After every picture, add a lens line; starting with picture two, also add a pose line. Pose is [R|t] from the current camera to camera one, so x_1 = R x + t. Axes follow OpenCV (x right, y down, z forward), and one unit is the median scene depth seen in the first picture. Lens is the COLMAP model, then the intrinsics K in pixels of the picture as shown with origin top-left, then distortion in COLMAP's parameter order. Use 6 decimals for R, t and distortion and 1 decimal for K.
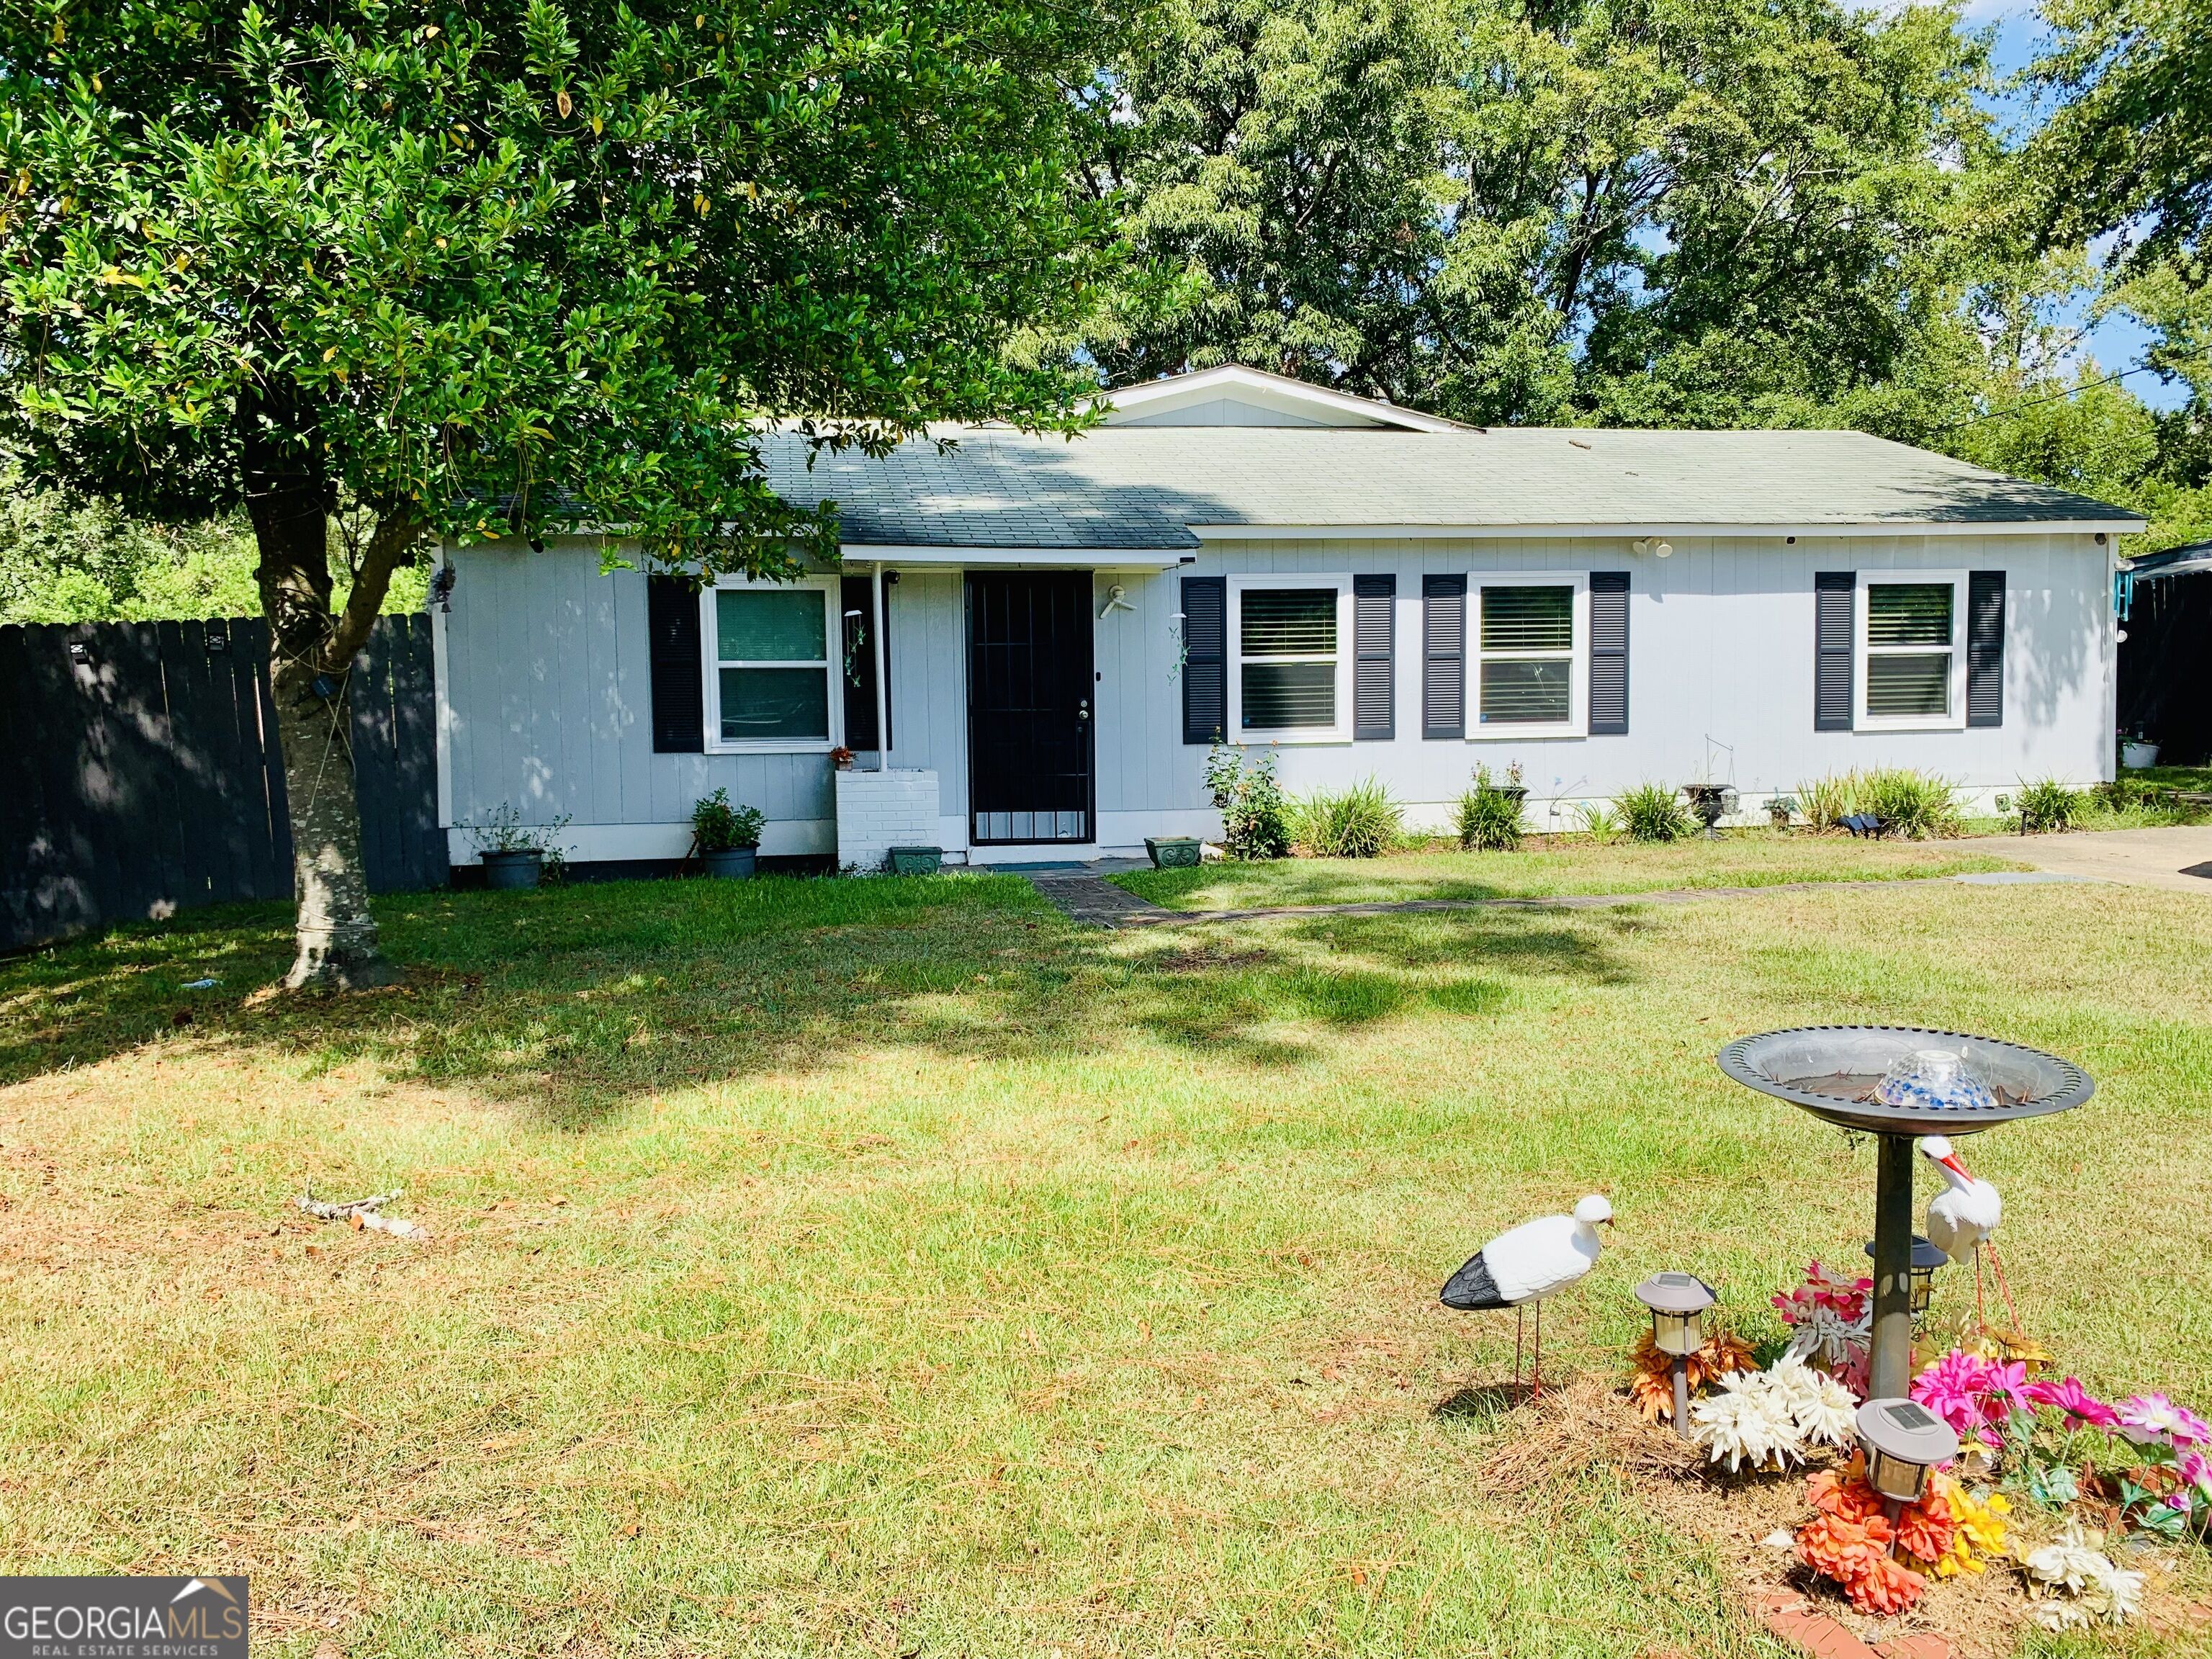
lens RADIAL K [[1708.0, 0, 1106.0], [0, 1708.0, 829.5], [0, 0, 1]] dist [0.038024, -0.072918]
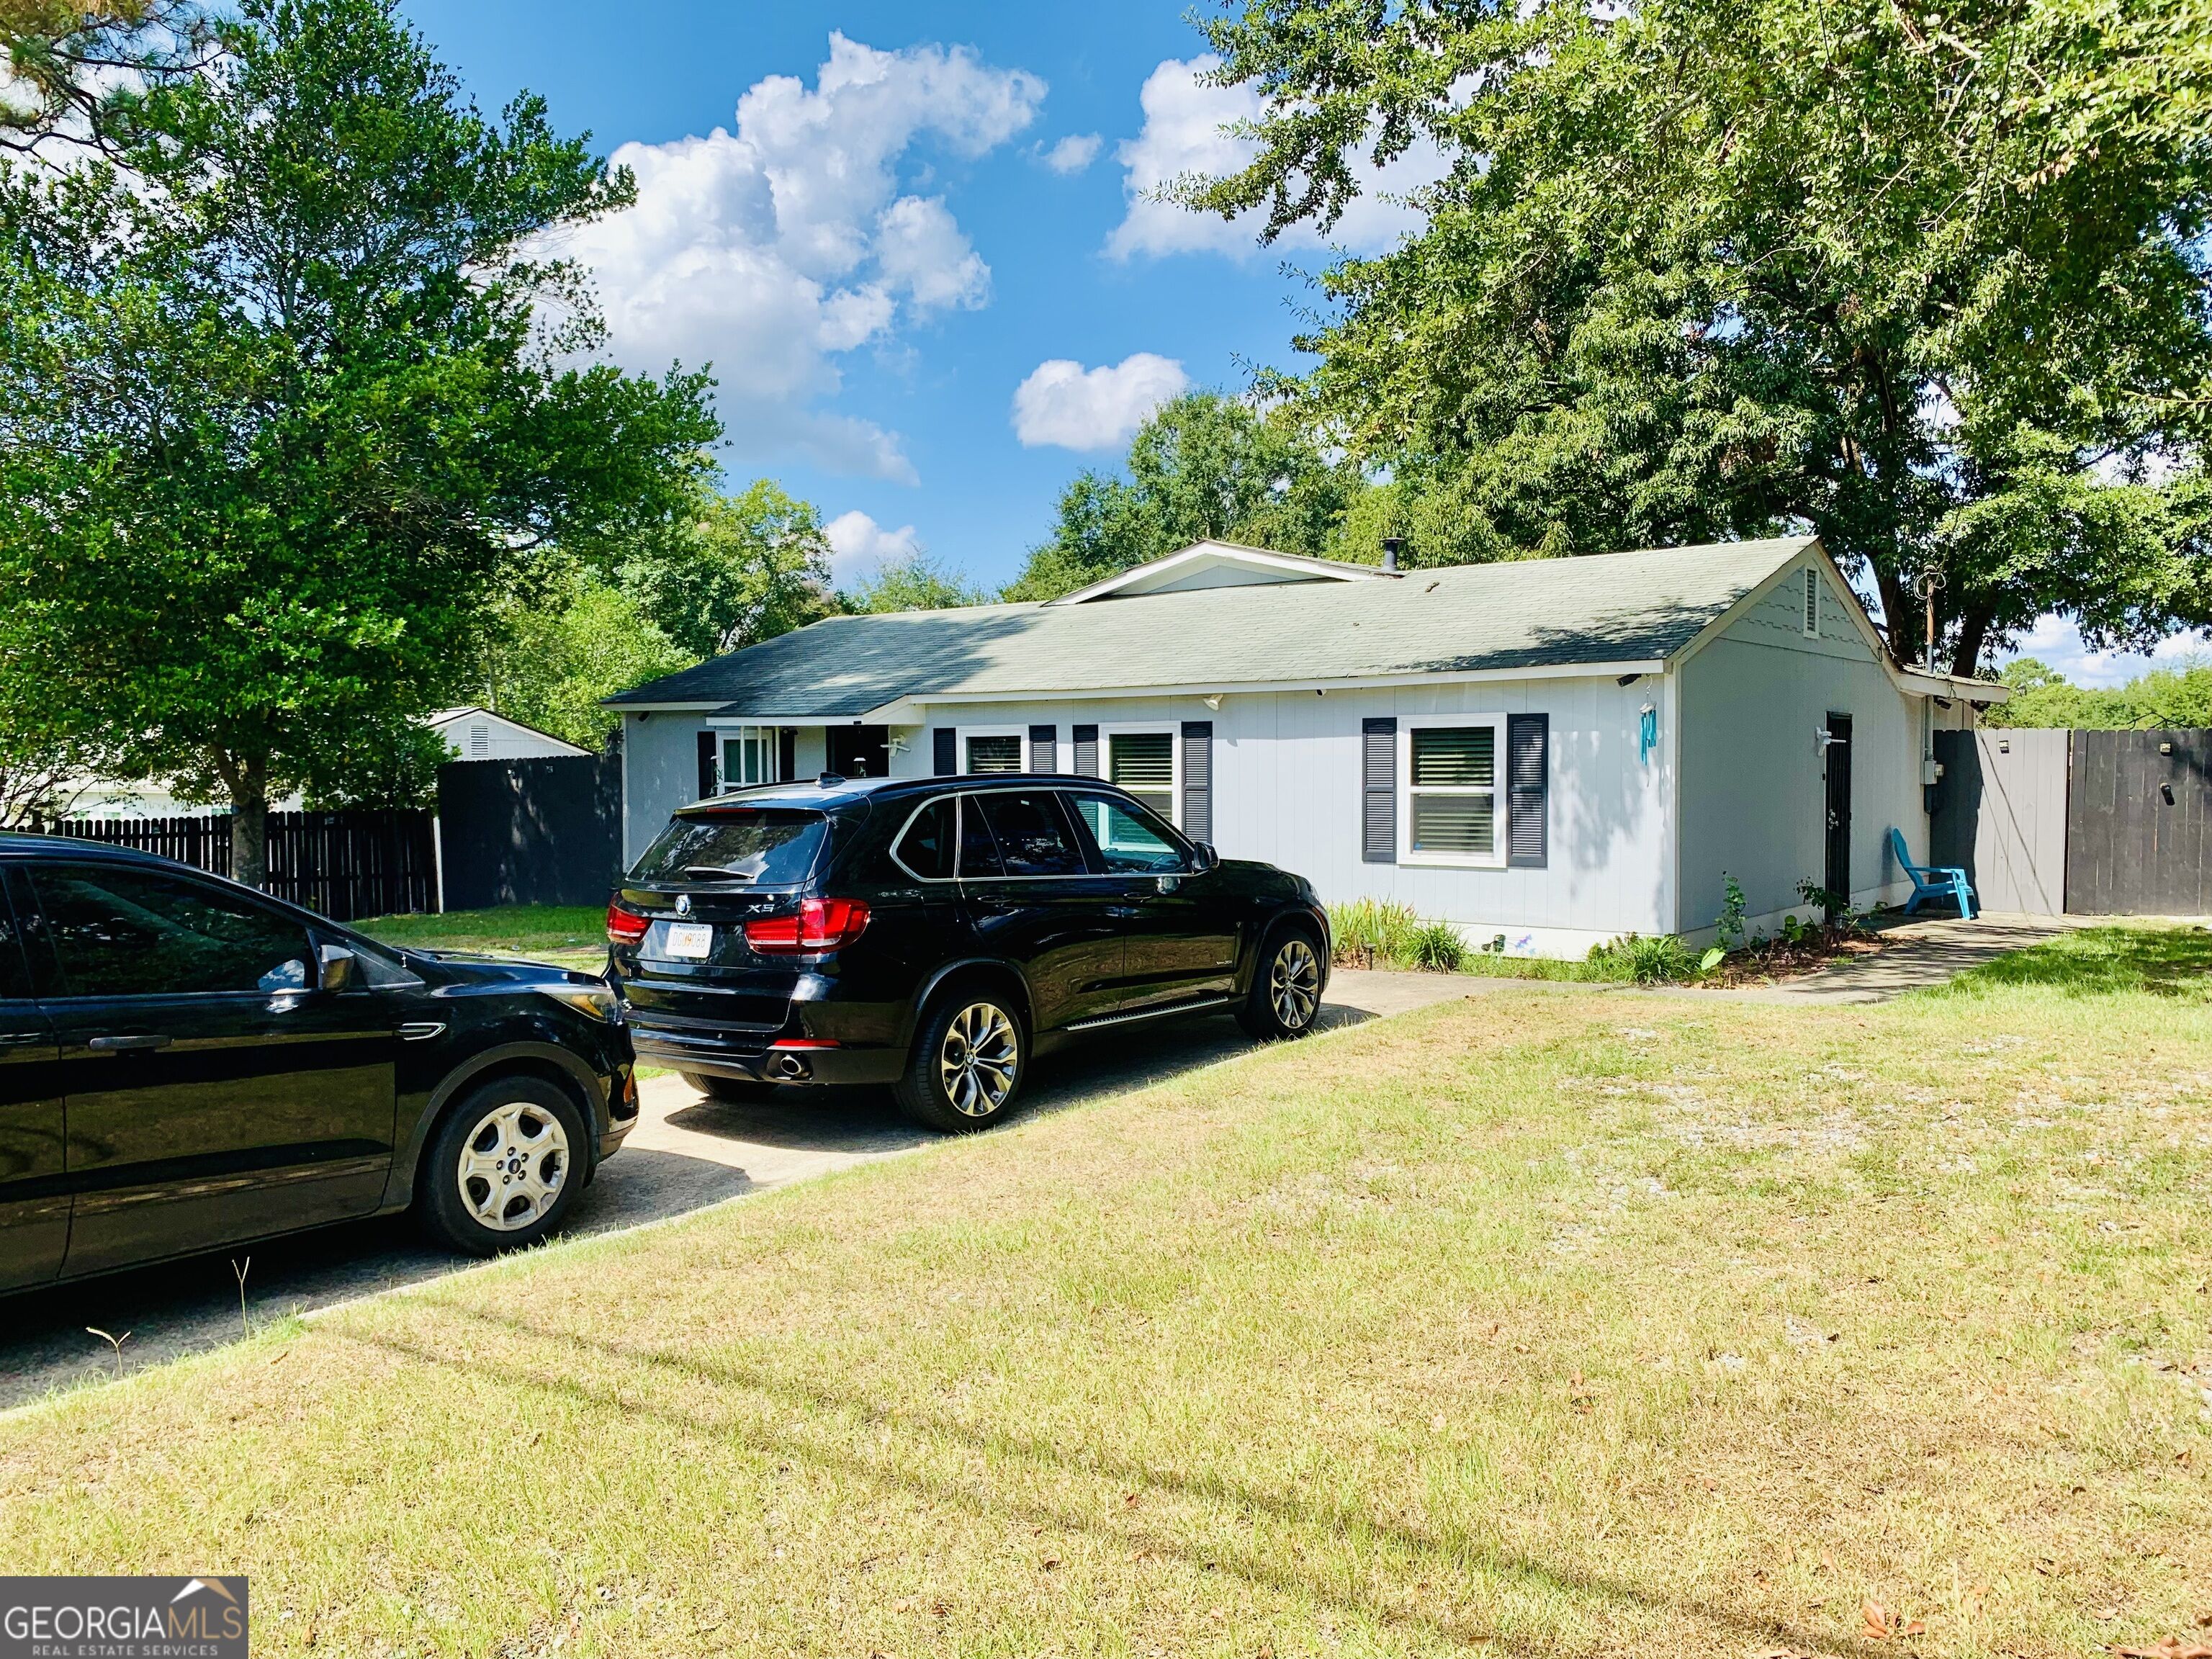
lens RADIAL K [[1708.0, 0, 1106.0], [0, 1708.0, 829.5], [0, 0, 1]] dist [0.038024, -0.072918]
pose [[0.641670, 0.035970, -0.766137, 1.131945], [-0.090128, 0.995515, -0.028746, -0.031697], [0.761667, 0.087495, 0.642035, 0.172800]]
